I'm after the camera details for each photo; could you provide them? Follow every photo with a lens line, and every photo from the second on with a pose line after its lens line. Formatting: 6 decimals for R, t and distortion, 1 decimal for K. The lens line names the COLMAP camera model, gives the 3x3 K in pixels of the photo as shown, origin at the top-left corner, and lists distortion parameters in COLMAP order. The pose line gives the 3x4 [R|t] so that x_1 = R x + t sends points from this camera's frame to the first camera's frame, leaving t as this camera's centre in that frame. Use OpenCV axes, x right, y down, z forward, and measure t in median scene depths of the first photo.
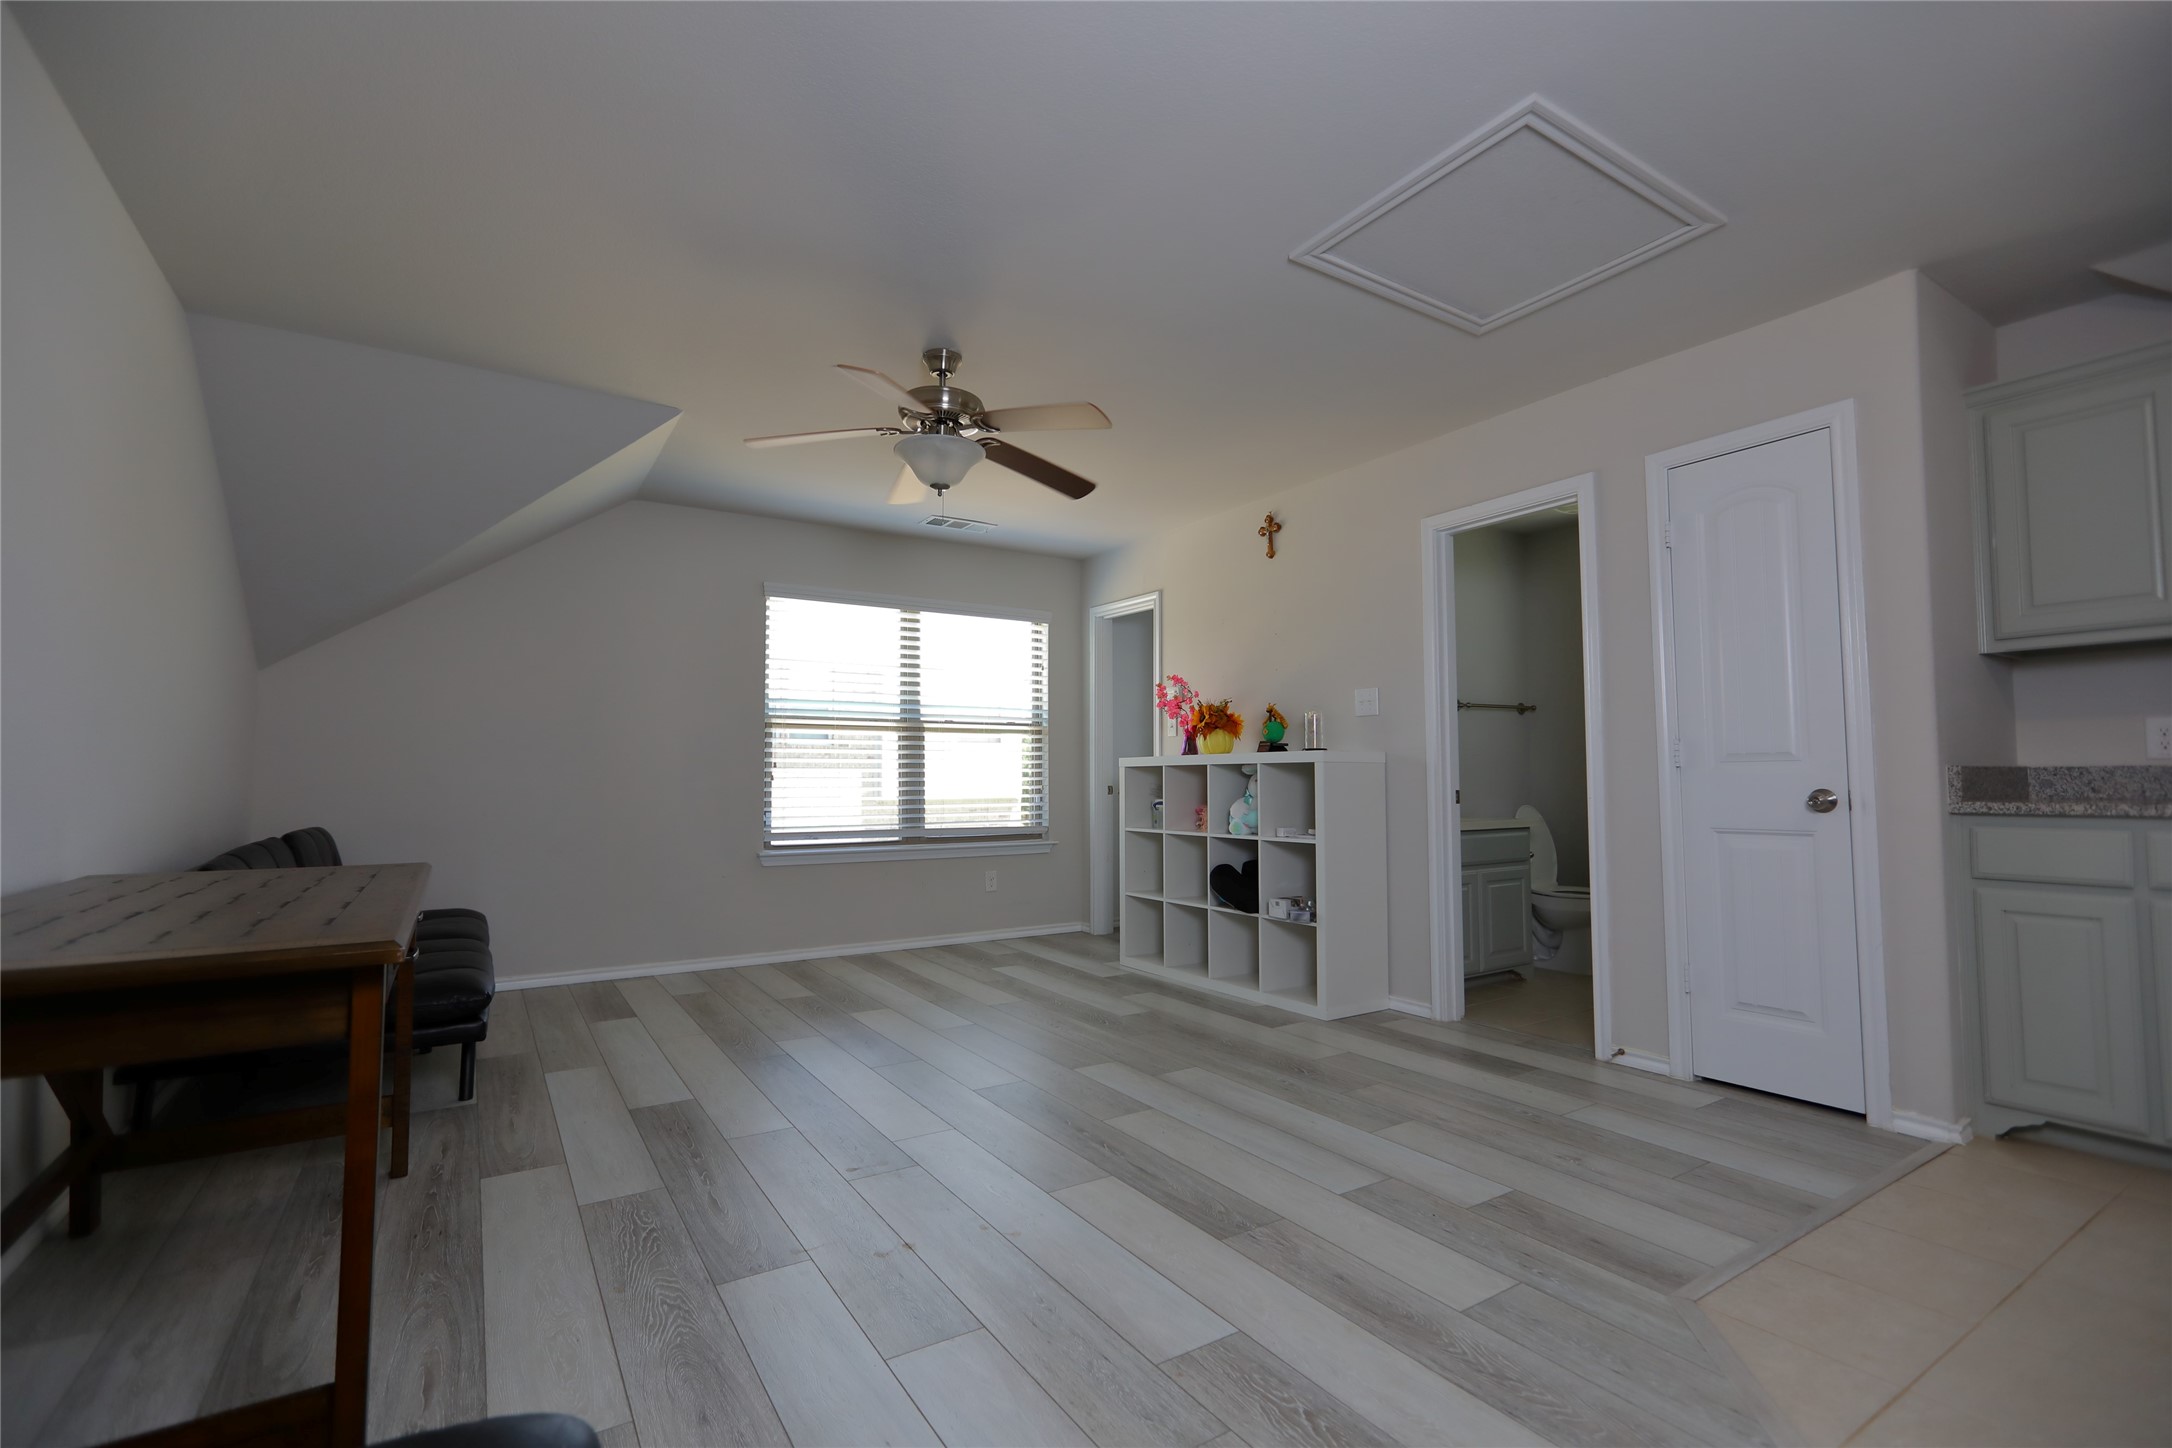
lens RADIAL K [[971.9, 0, 1092.0], [0, 971.9, 732.1], [0, 0, 1]] dist [0.000521, -0.000161]
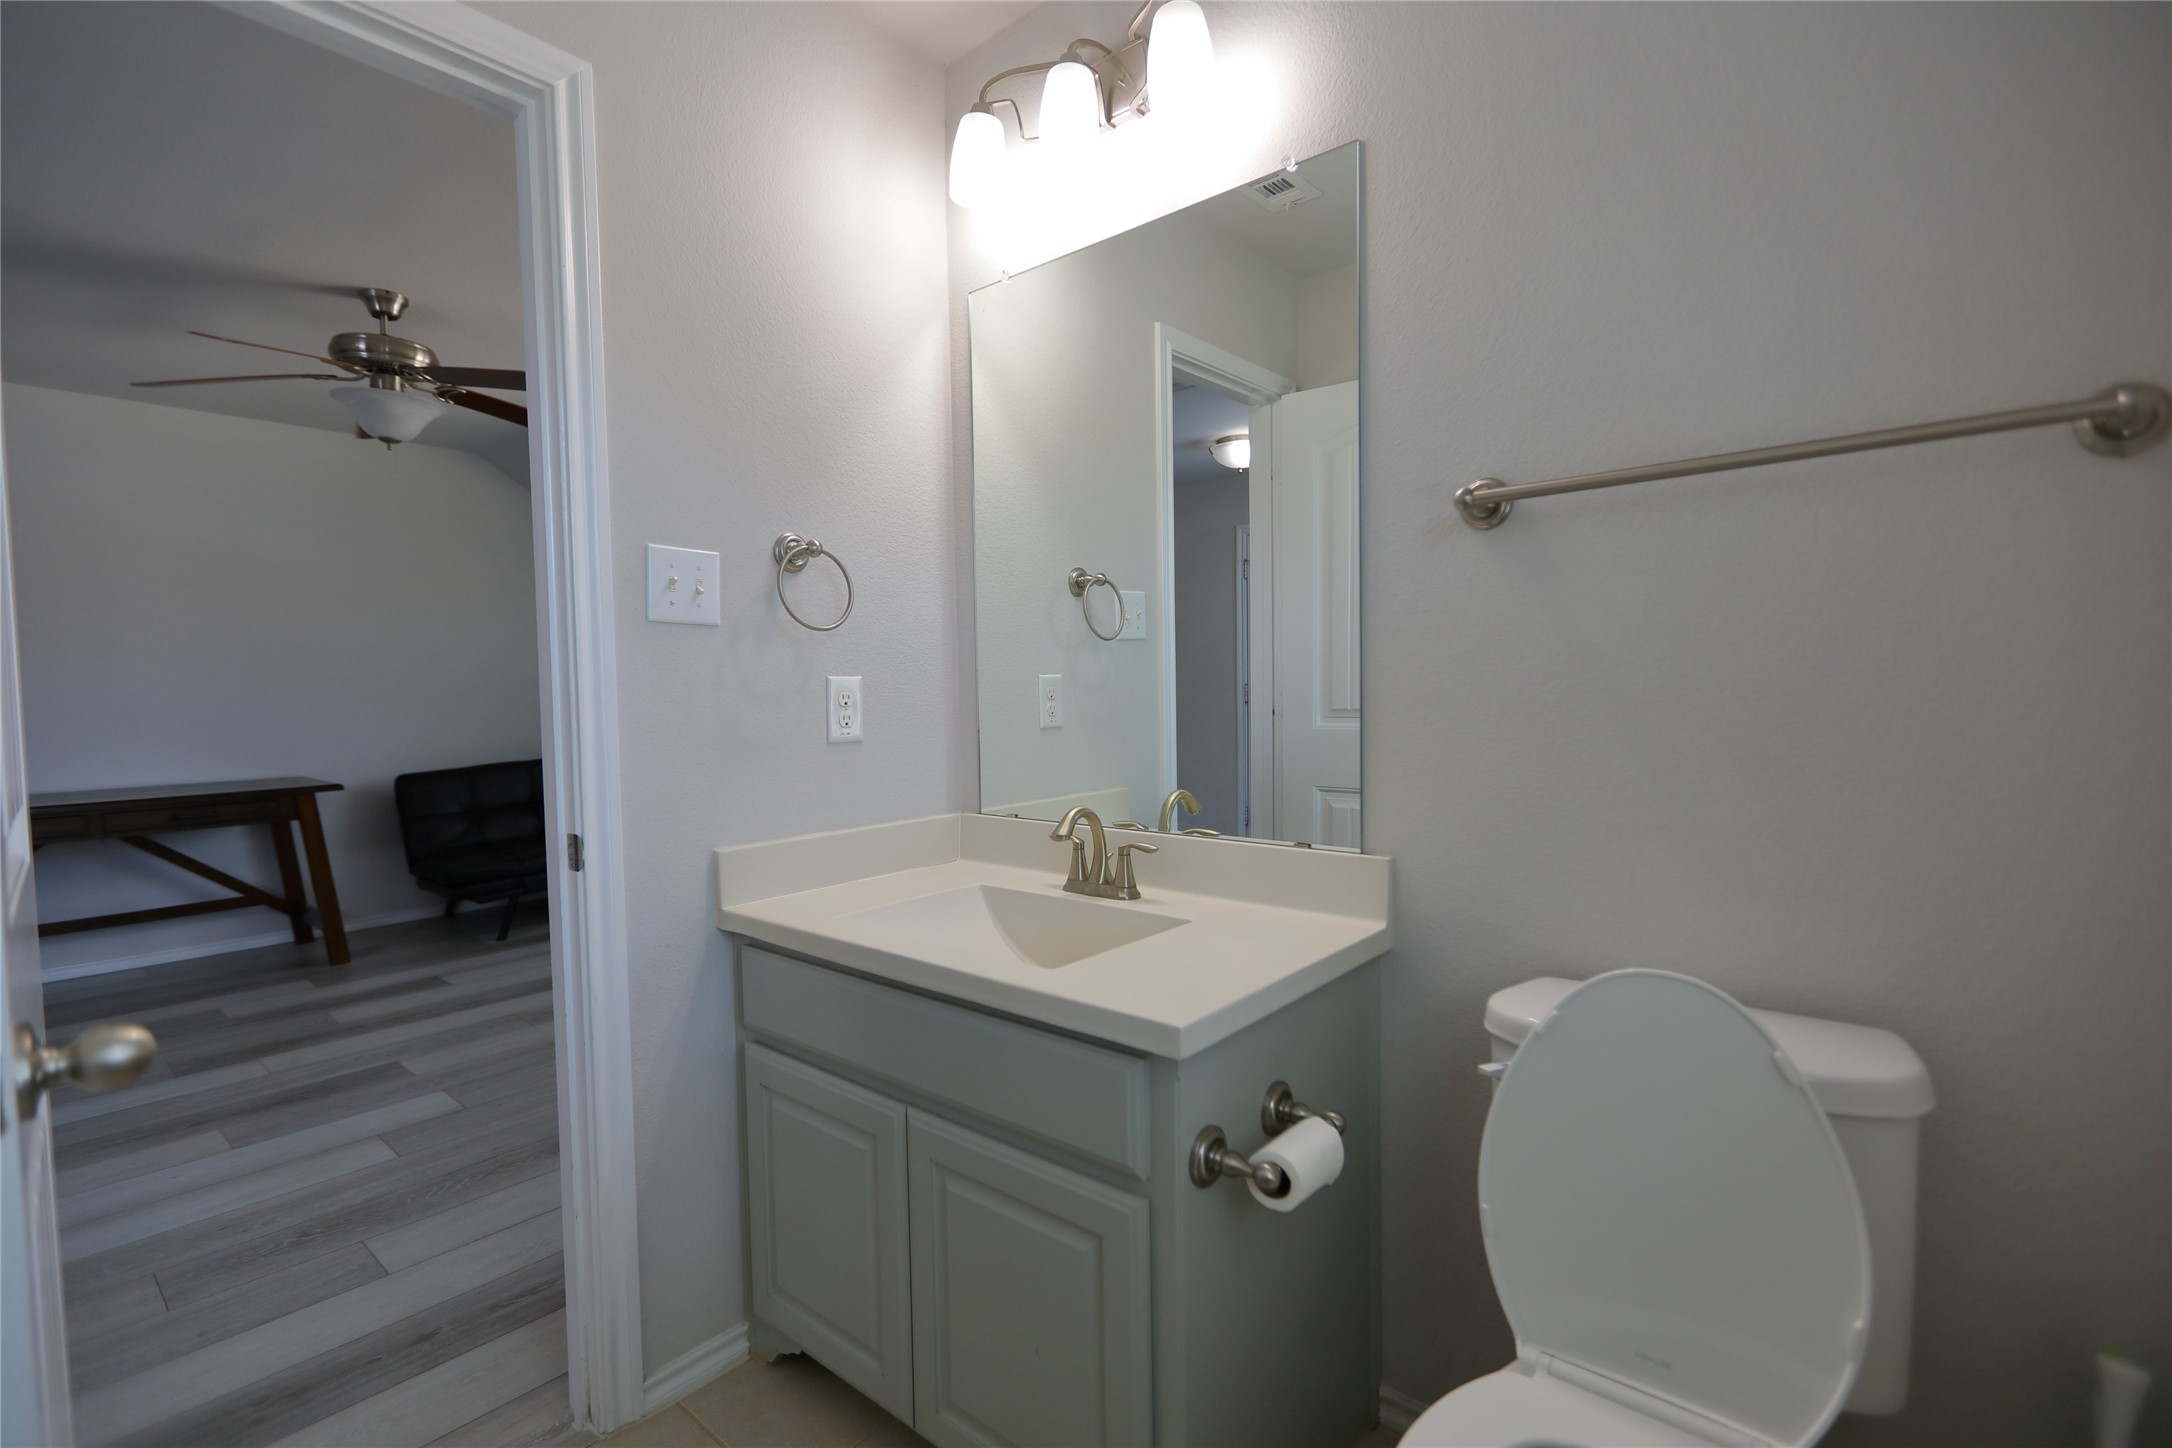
lens RADIAL K [[971.9, 0, 1092.0], [0, 971.9, 732.1], [0, 0, 1]] dist [0.000521, -0.000161]
pose [[0.285016, 0.044898, -0.957471, 1.112919], [0.064971, 0.995700, 0.066031, 0.018380], [0.956318, -0.081027, 0.280874, 1.566220]]
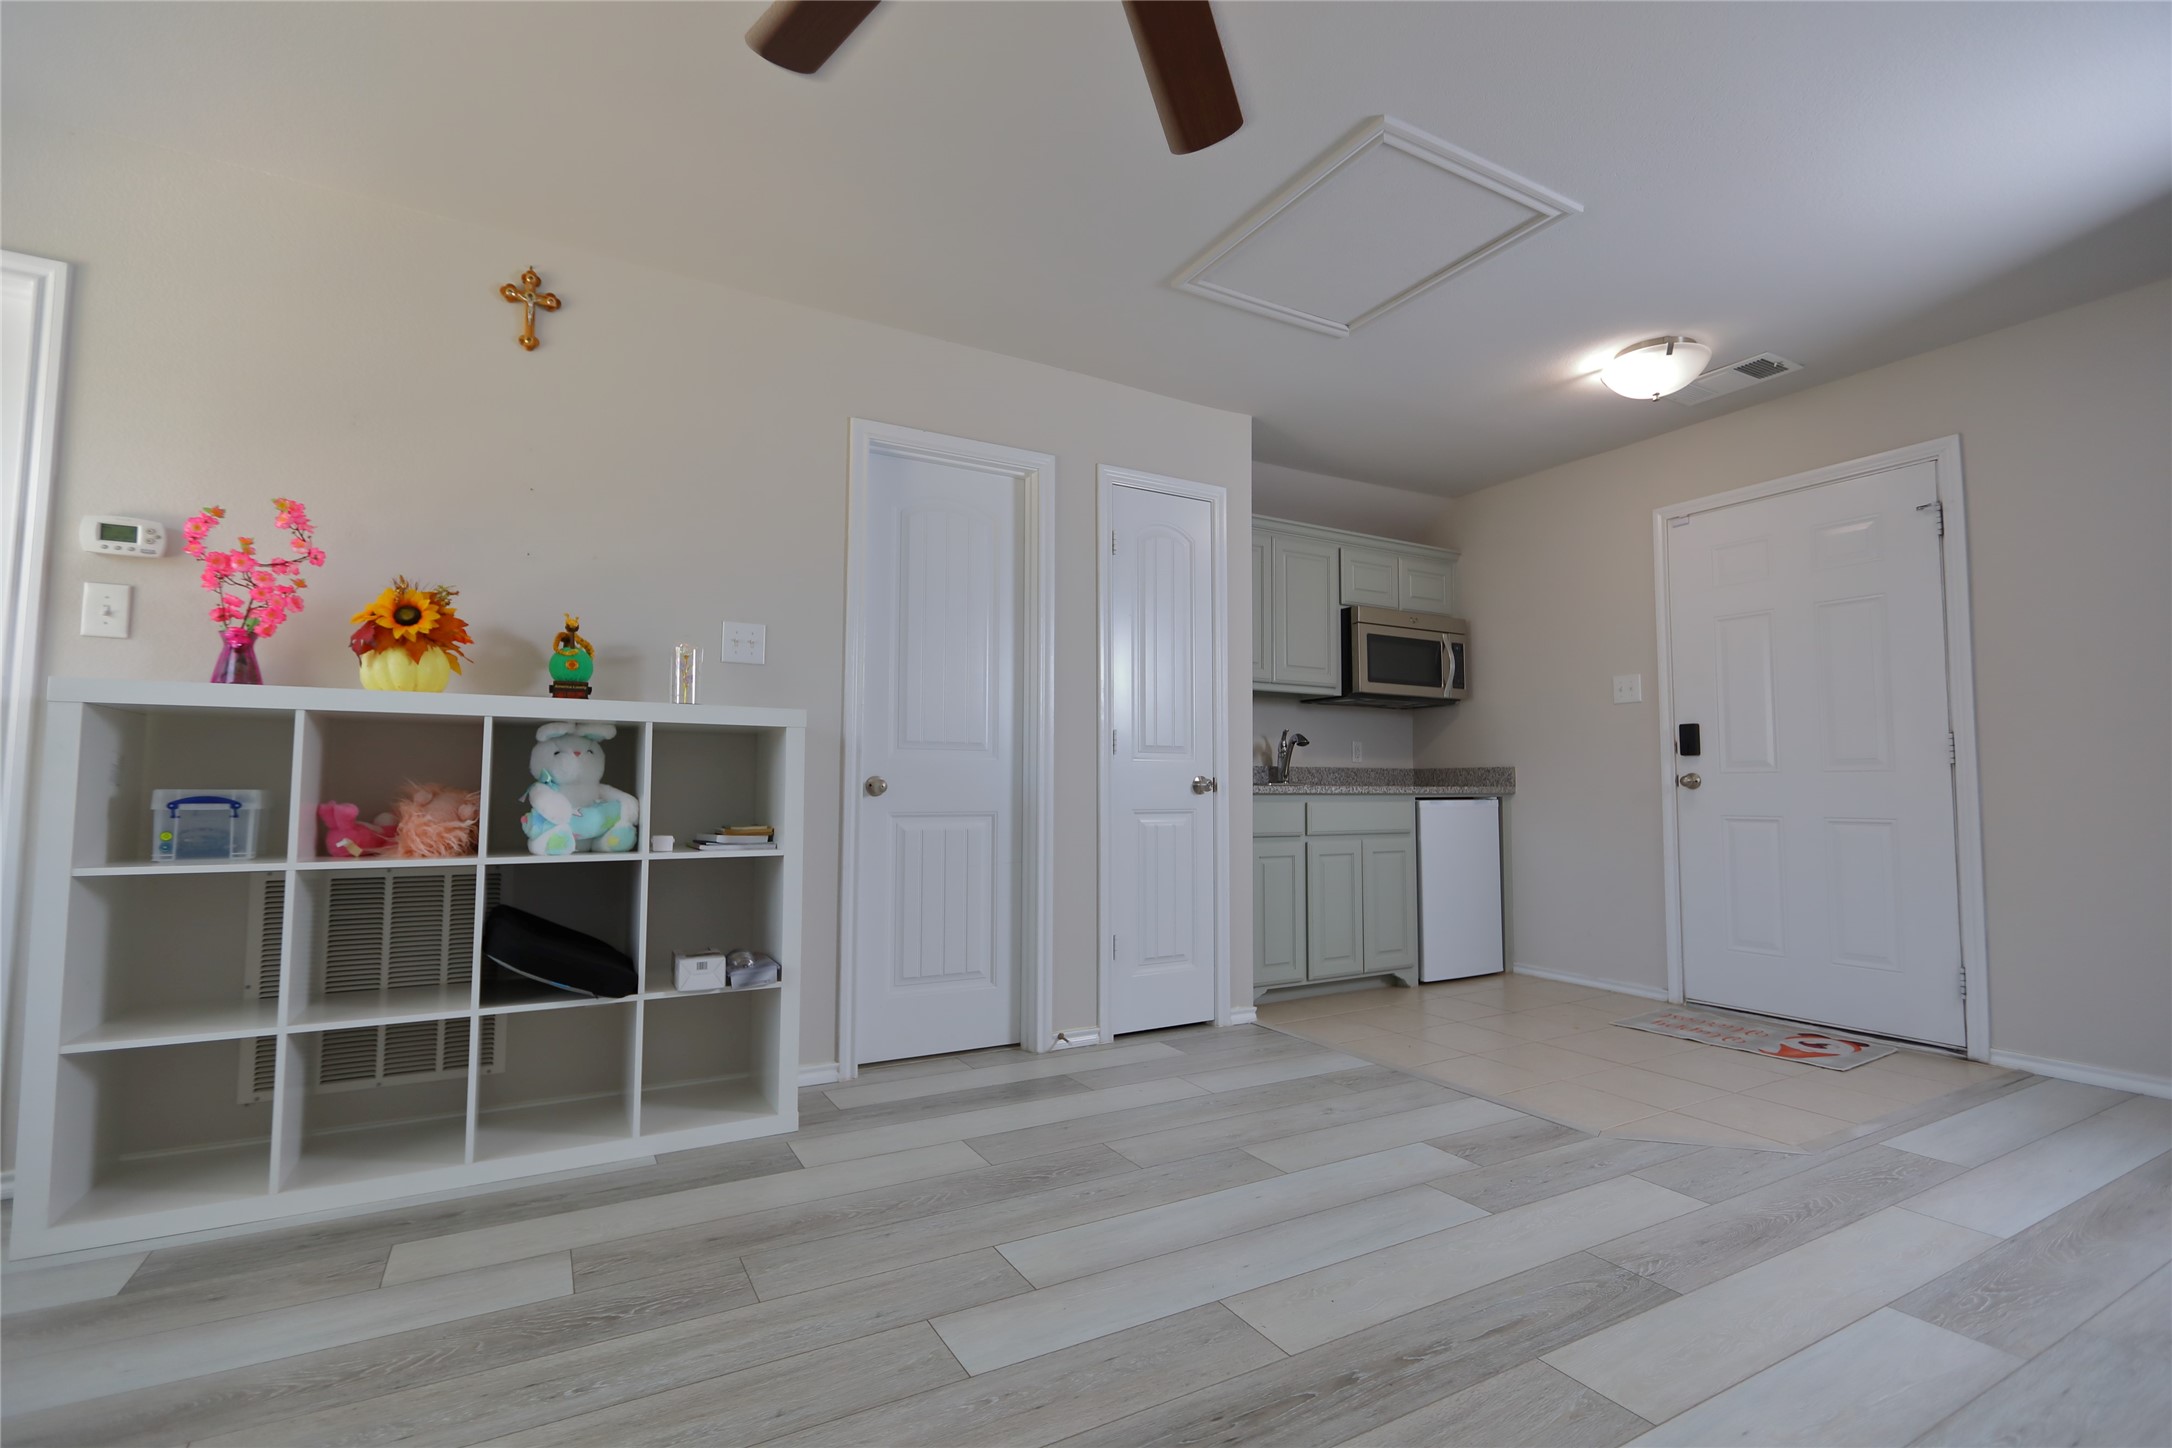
lens RADIAL K [[971.9, 0, 1092.0], [0, 971.9, 732.1], [0, 0, 1]] dist [0.000521, -0.000161]
pose [[0.061976, 0.064810, 0.995971, -0.564692], [-0.054031, 0.996644, -0.061491, 0.090677], [-0.996614, -0.050002, 0.065270, 1.096548]]
